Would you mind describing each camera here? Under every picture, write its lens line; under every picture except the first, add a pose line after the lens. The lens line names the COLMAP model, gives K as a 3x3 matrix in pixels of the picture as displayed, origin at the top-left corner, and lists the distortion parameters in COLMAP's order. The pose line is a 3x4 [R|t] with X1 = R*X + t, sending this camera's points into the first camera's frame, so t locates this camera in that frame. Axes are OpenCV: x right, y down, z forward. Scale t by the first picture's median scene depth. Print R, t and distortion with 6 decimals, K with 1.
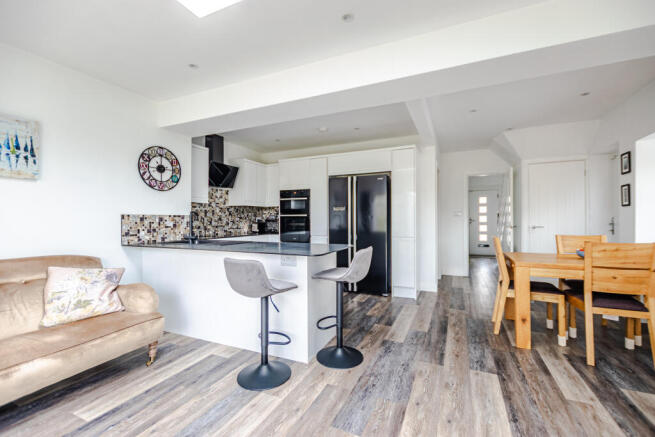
lens RADIAL K [[284.8, 0, 327.0], [0, 284.8, 218.9], [0, 0, 1]] dist [0.004284, -0.000536]
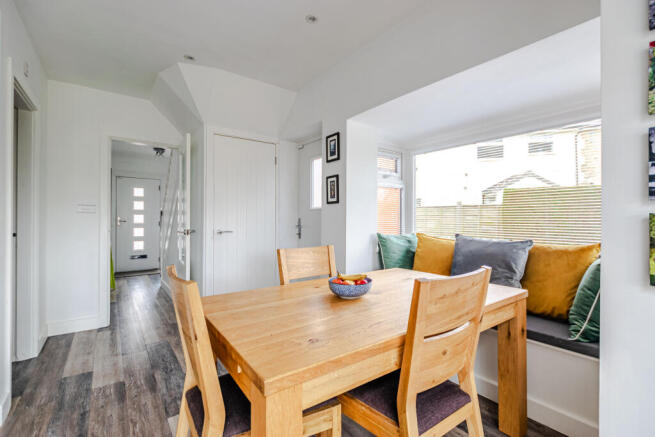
lens RADIAL K [[295.2, 0, 327.9], [0, 295.2, 218.9], [0, 0, 1]] dist [0.000988, -0.000092]
pose [[0.479015, 0.008360, 0.877767, 0.194187], [-0.008389, 0.999953, -0.004946, 0.000158], [-0.877767, -0.004995, 0.479062, 0.356524]]
